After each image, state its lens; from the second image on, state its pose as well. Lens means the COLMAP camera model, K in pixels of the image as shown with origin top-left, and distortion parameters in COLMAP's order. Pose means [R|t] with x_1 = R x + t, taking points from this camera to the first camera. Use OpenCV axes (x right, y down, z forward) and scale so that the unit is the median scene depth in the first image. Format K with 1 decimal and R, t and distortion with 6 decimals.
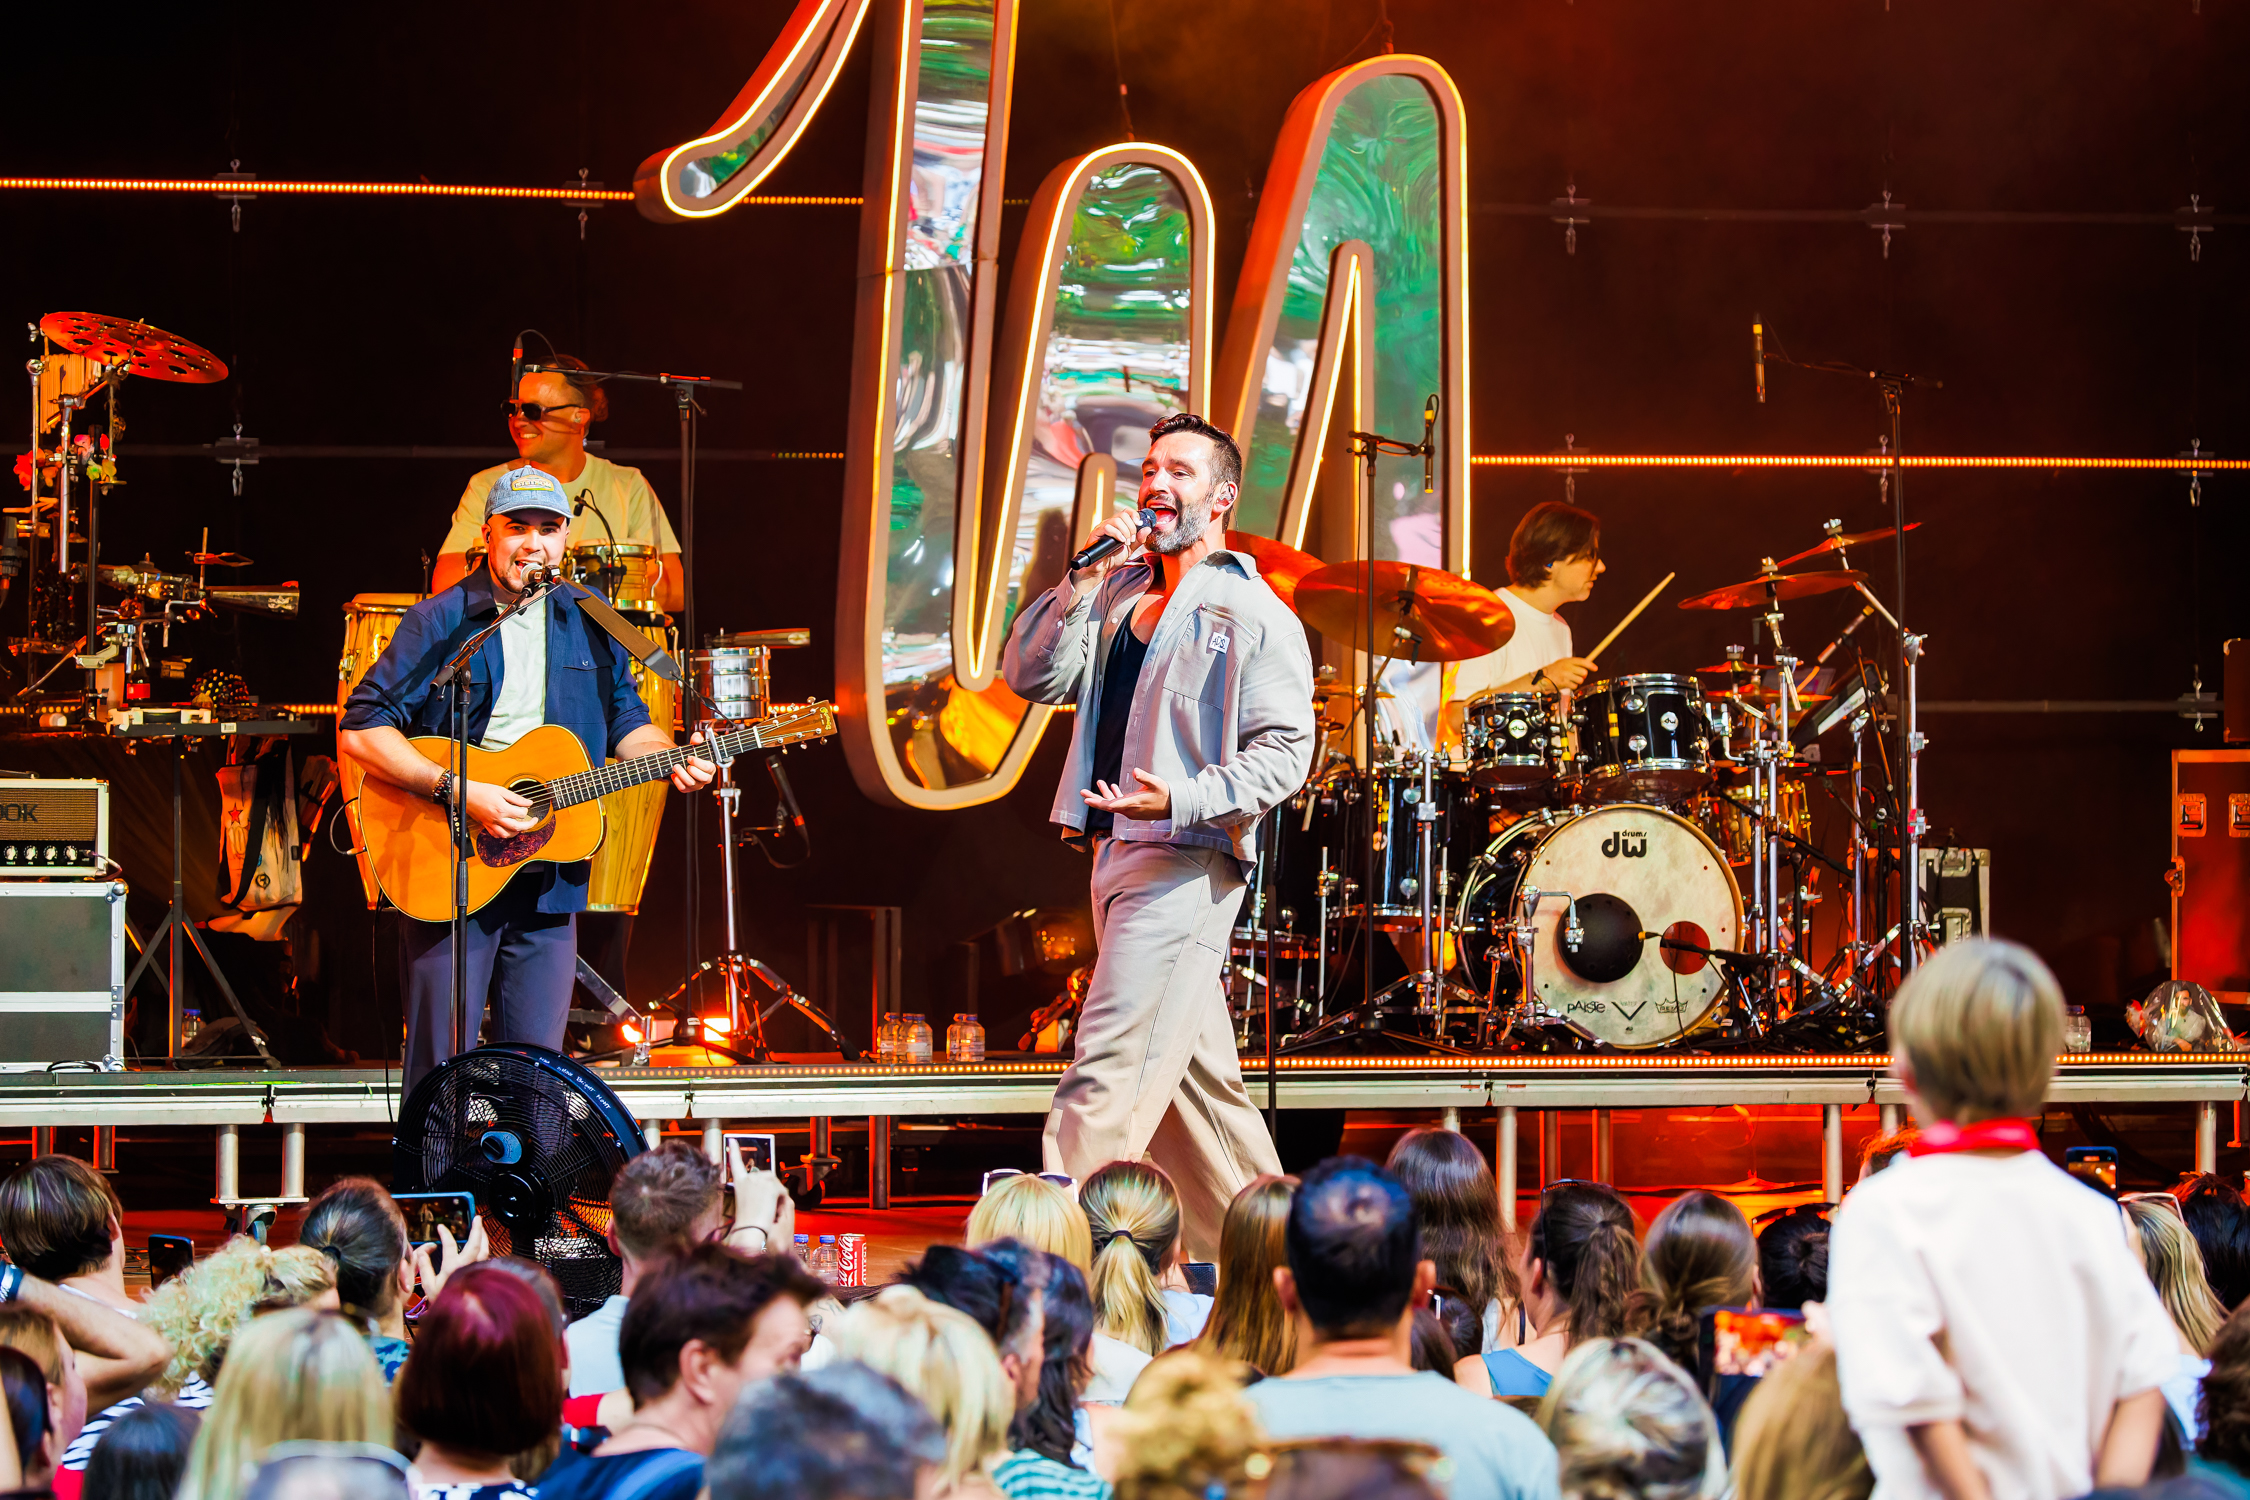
lens RADIAL K [[9505.4, 0, 1112.2], [0, 9505.4, 751.5], [0, 0, 1]] dist [0.450690, 0.000000]
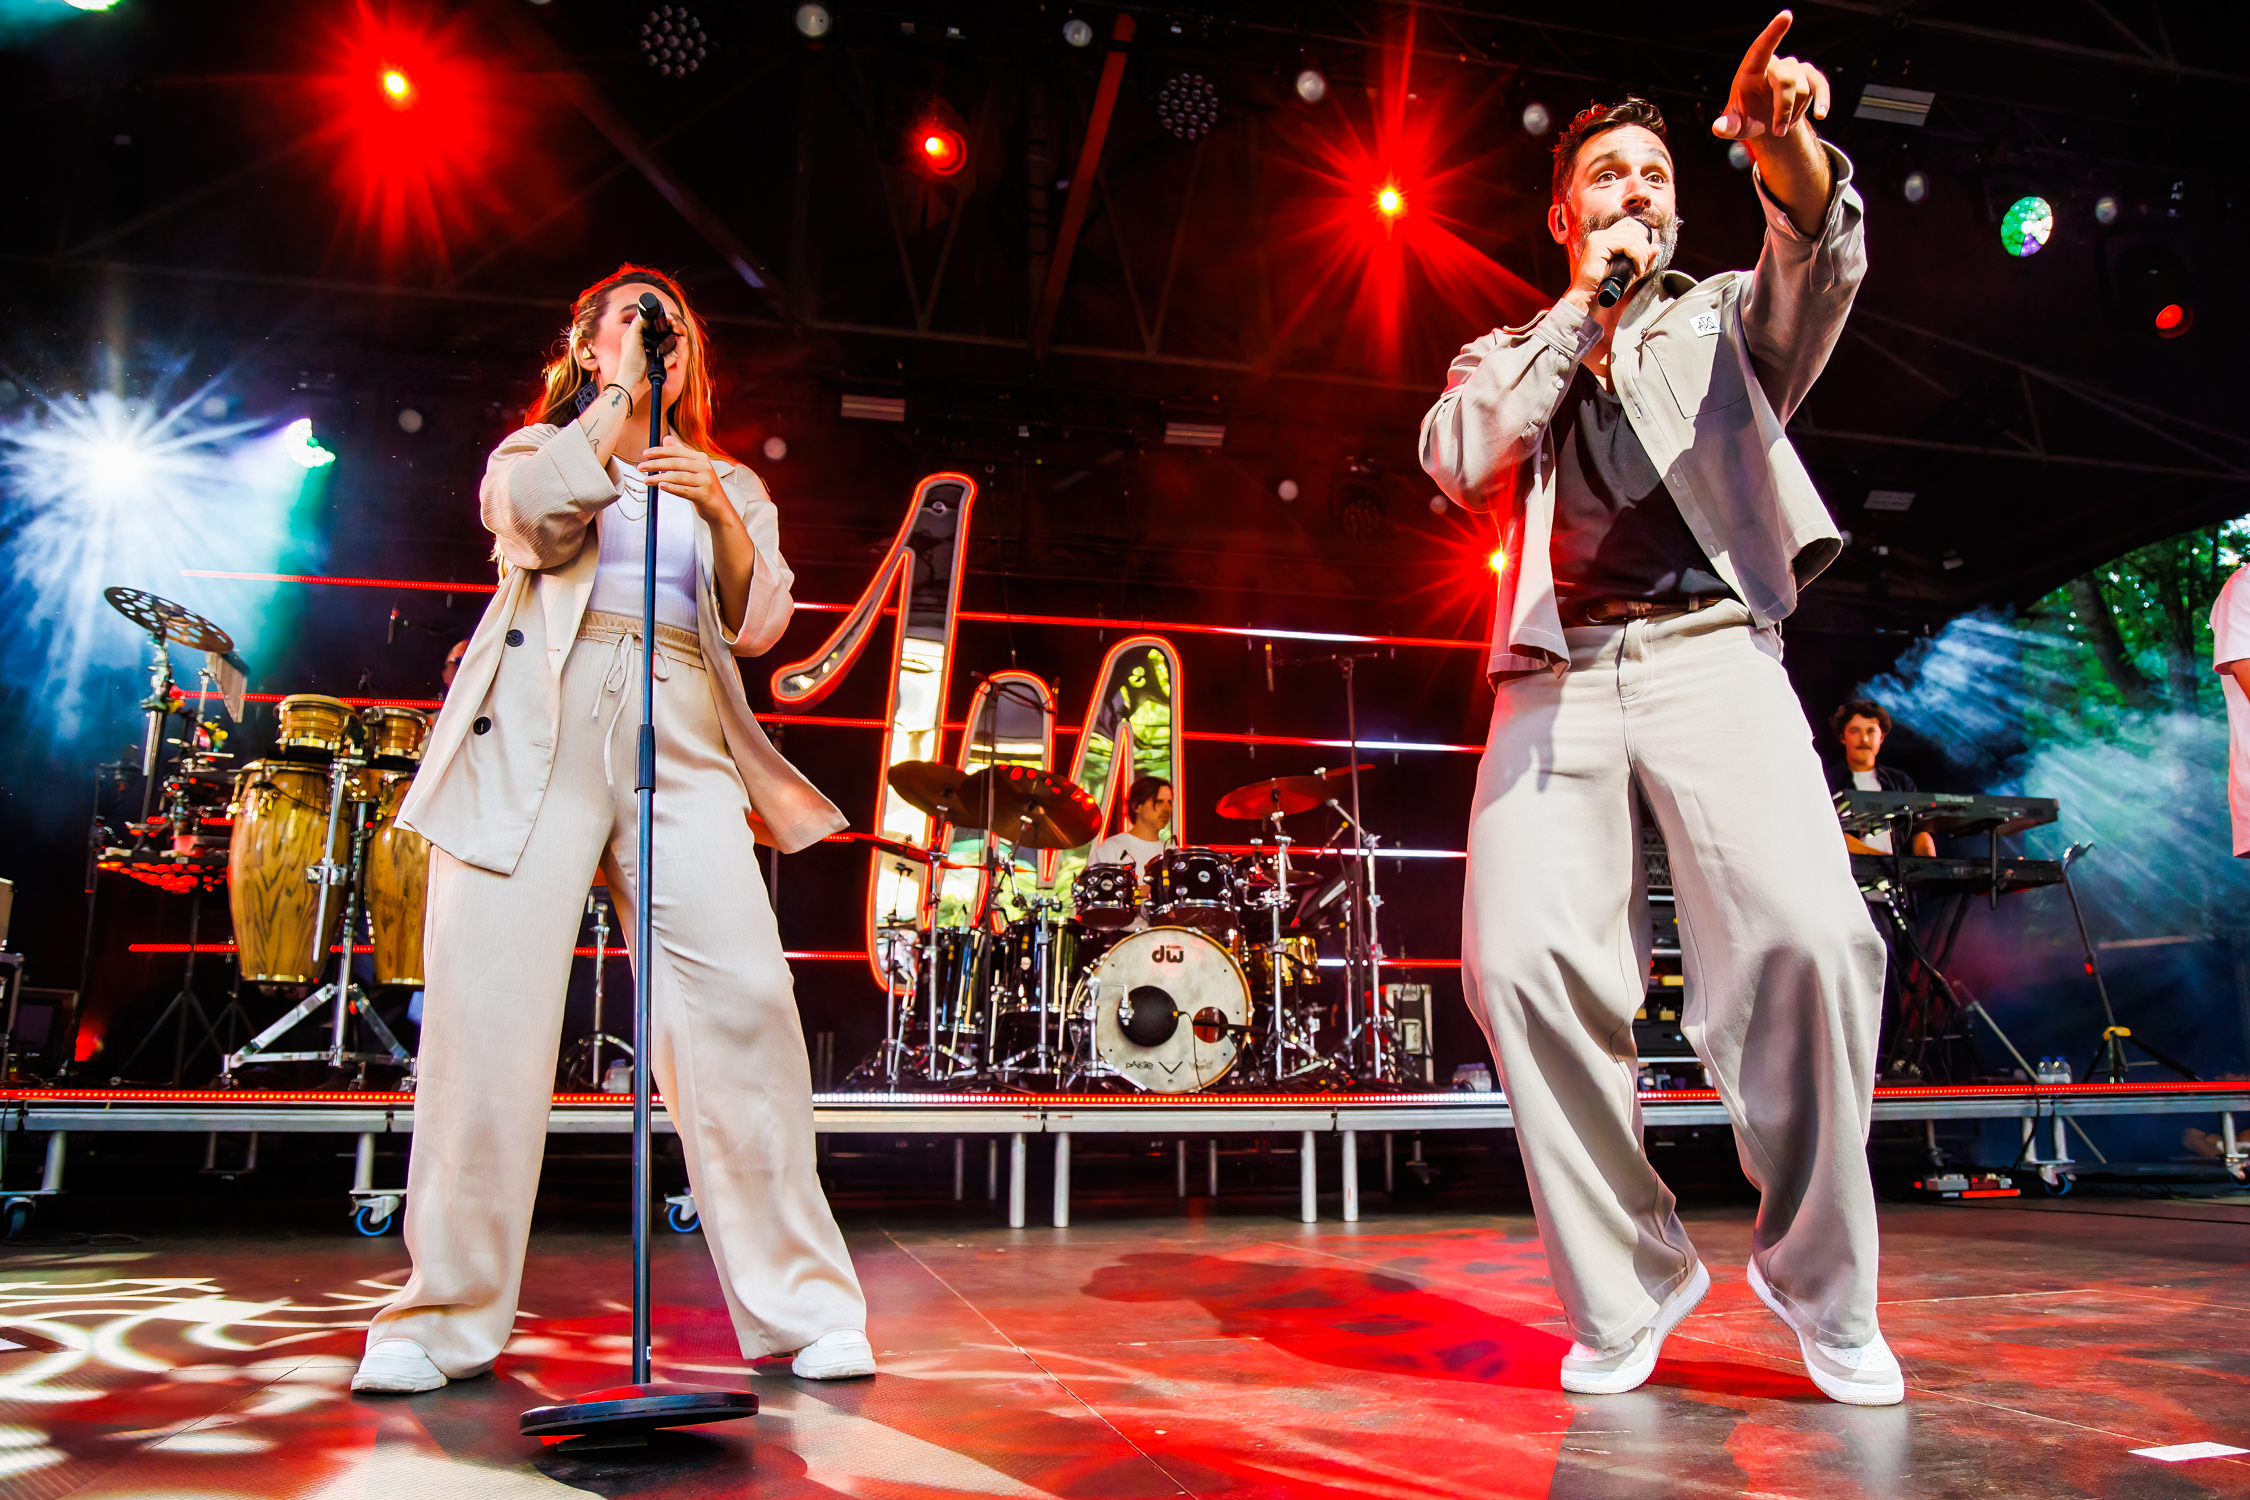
lens RADIAL K [[1600.1, 0, 1128.1], [0, 1600.1, 786.3], [0, 0, 1]] dist [-0.015152, 0.006192]
pose [[0.991840, -0.022882, -0.125417, 0.079129], [-0.002961, 0.979360, -0.202102, 0.034287], [0.127453, 0.200825, 0.971301, 0.753326]]
